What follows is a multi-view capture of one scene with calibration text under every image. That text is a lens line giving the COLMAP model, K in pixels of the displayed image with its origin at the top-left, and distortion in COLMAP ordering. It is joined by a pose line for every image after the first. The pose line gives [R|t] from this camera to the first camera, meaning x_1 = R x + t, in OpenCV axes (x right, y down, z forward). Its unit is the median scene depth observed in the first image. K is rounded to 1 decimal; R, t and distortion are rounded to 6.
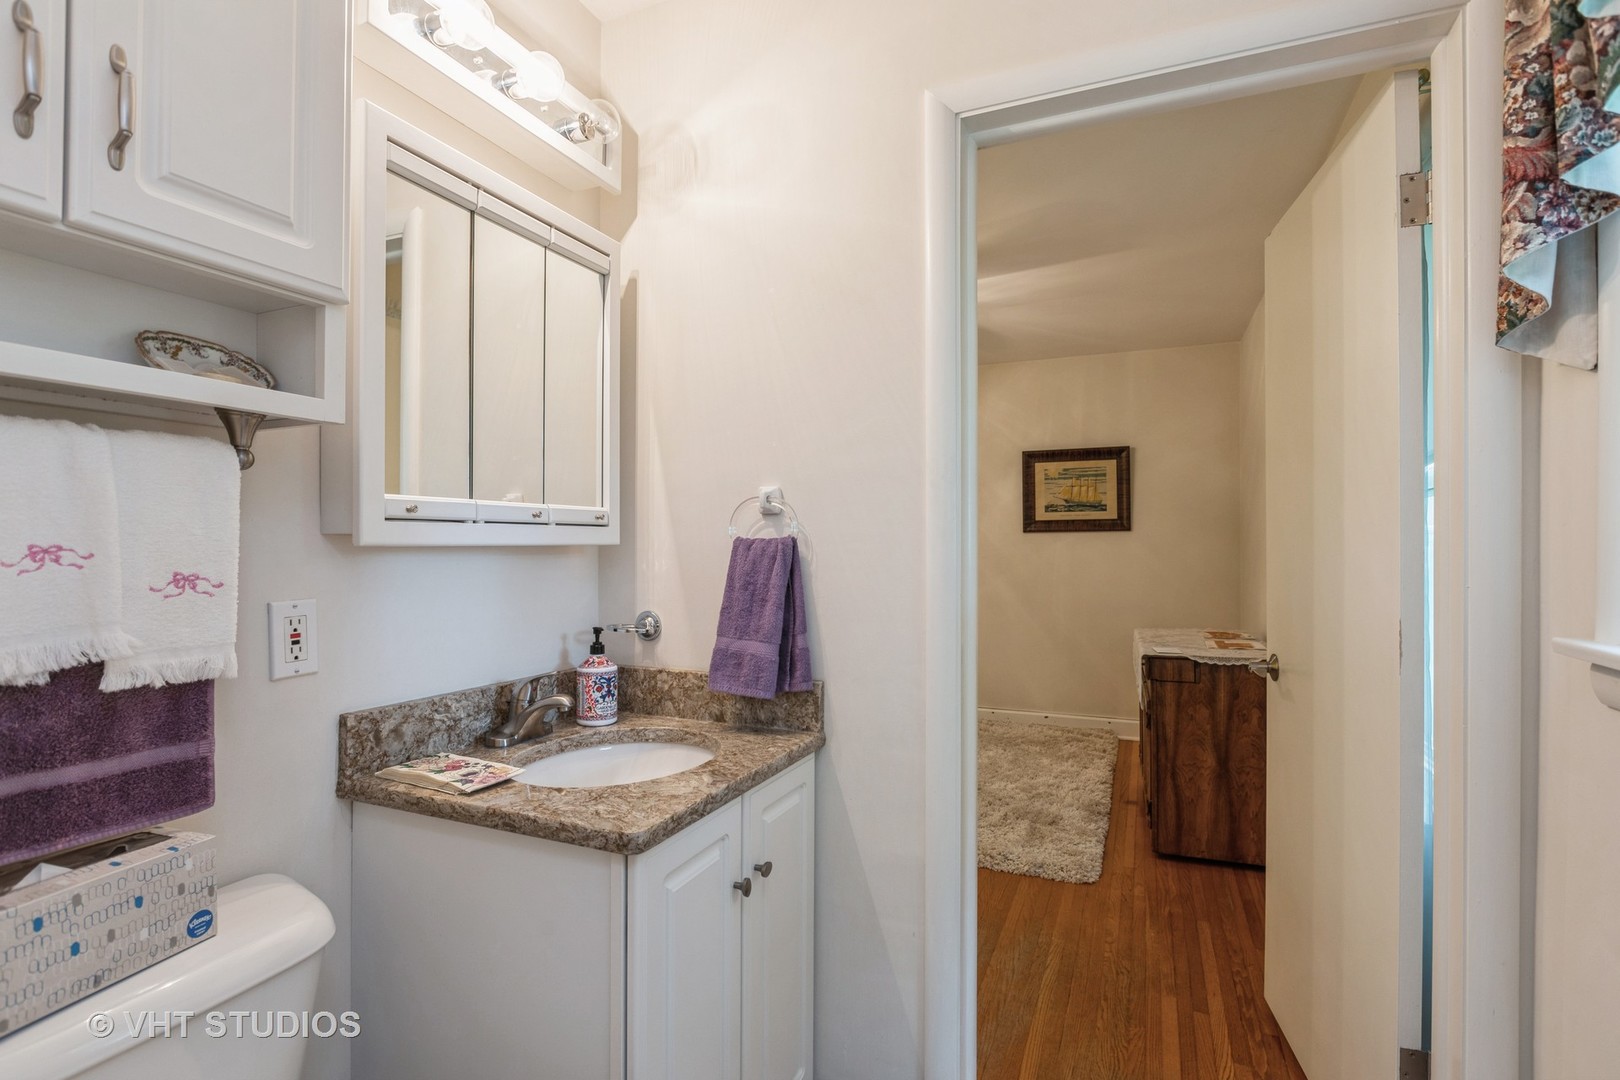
lens RADIAL K [[792.8, 0, 812.7], [0, 792.8, 540.2], [0, 0, 1]] dist [-0.018478, -0.000126]
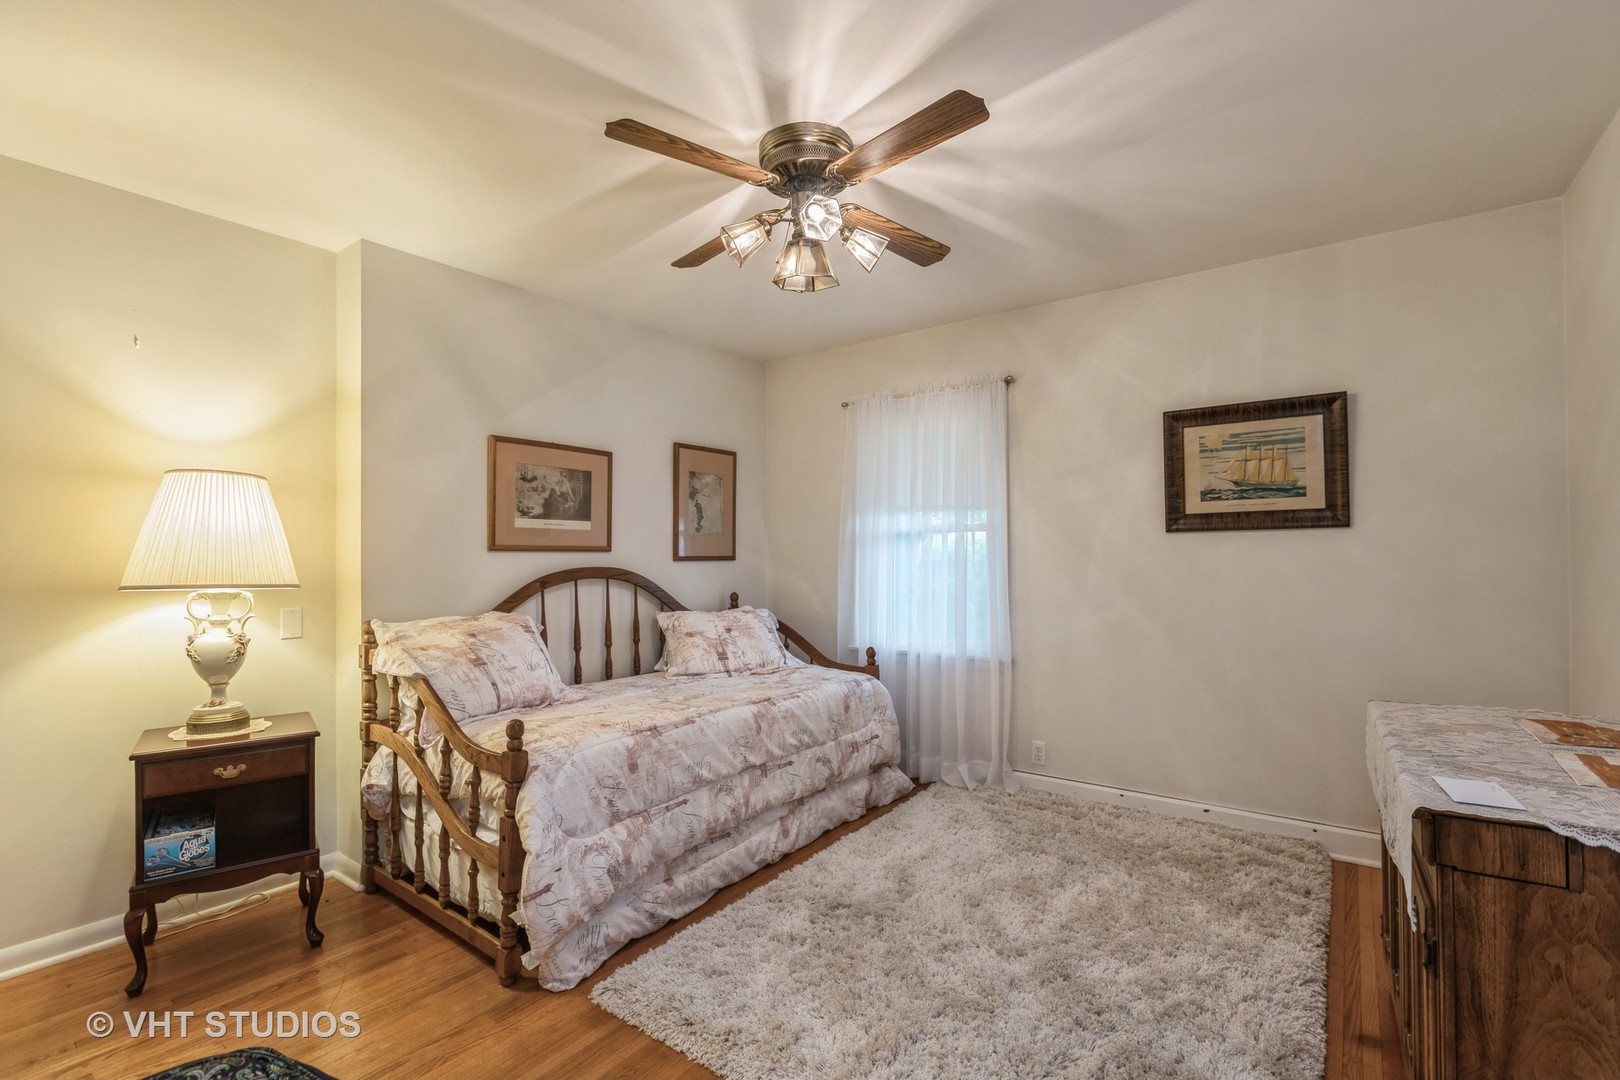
lens RADIAL K [[742.2, 0, 803.7], [0, 742.2, 548.7], [0, 0, 1]] dist [-0.006825, -0.000553]
pose [[0.972765, -0.010548, -0.231554, 0.117809], [0.010984, 0.999940, 0.000590, 0.000374], [0.231534, -0.003117, 0.972822, 0.332974]]
